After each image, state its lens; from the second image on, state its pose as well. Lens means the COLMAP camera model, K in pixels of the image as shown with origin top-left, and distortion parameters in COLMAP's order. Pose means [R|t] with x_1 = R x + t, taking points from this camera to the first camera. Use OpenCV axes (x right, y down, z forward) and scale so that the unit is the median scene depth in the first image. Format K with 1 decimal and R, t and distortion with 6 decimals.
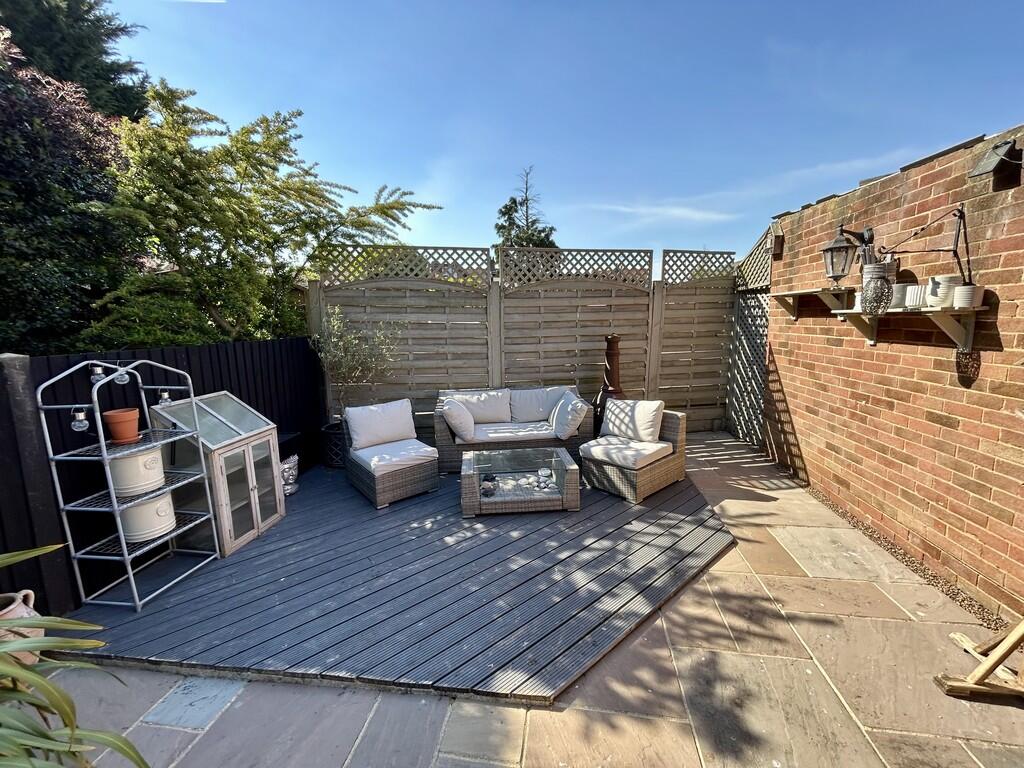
lens RADIAL K [[411.3, 0, 512.1], [0, 411.3, 387.0], [0, 0, 1]] dist [-0.000701, -0.000004]
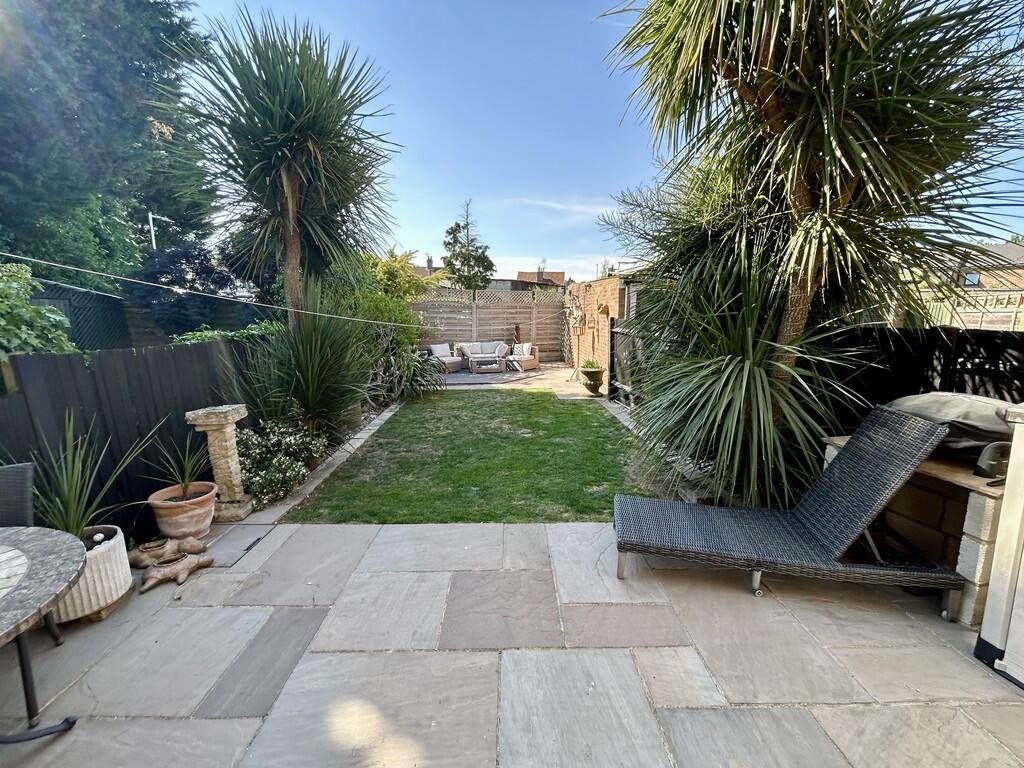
lens RADIAL K [[415.3, 0, 512.4], [0, 415.3, 384.5], [0, 0, 1]] dist [-0.002053, 0.000809]
pose [[0.985711, -0.012627, 0.167972, -0.244962], [0.011149, 0.999890, 0.009743, 0.243079], [-0.168077, -0.007731, 0.985744, -1.630675]]
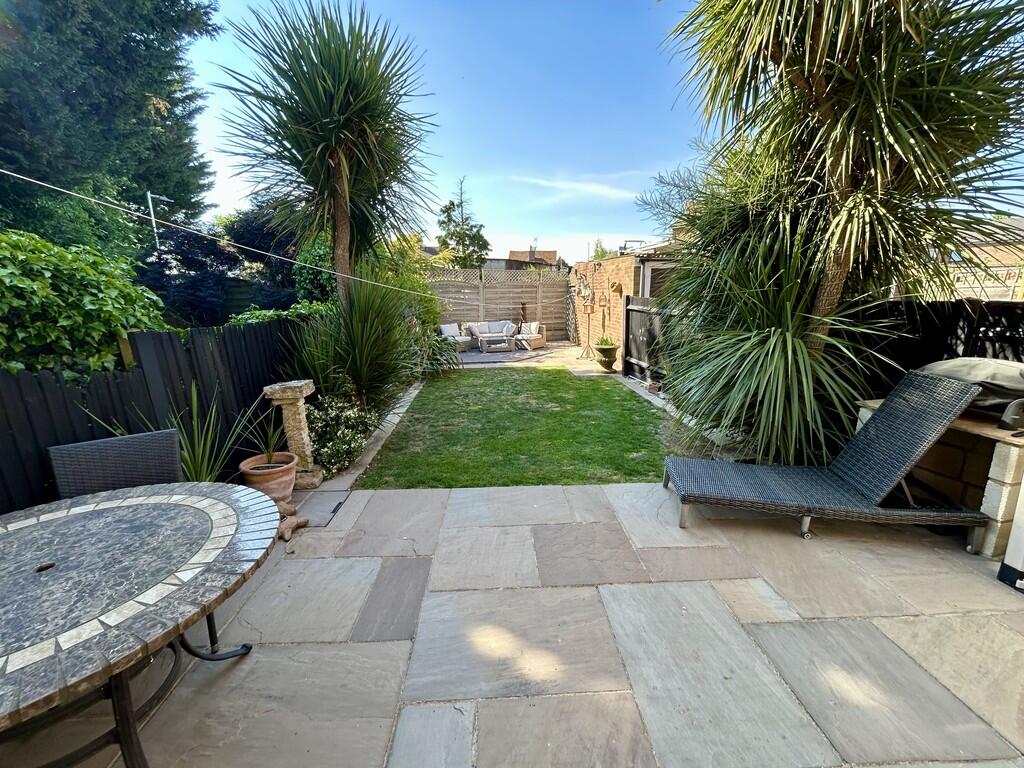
lens RADIAL K [[415.3, 0, 512.2], [0, 415.3, 384.7], [0, 0, 1]] dist [-0.002053, 0.000809]
pose [[0.980948, -0.033865, 0.191298, -0.364662], [0.023404, 0.998118, 0.056682, 0.253504], [-0.192857, -0.051124, 0.979894, -1.657149]]
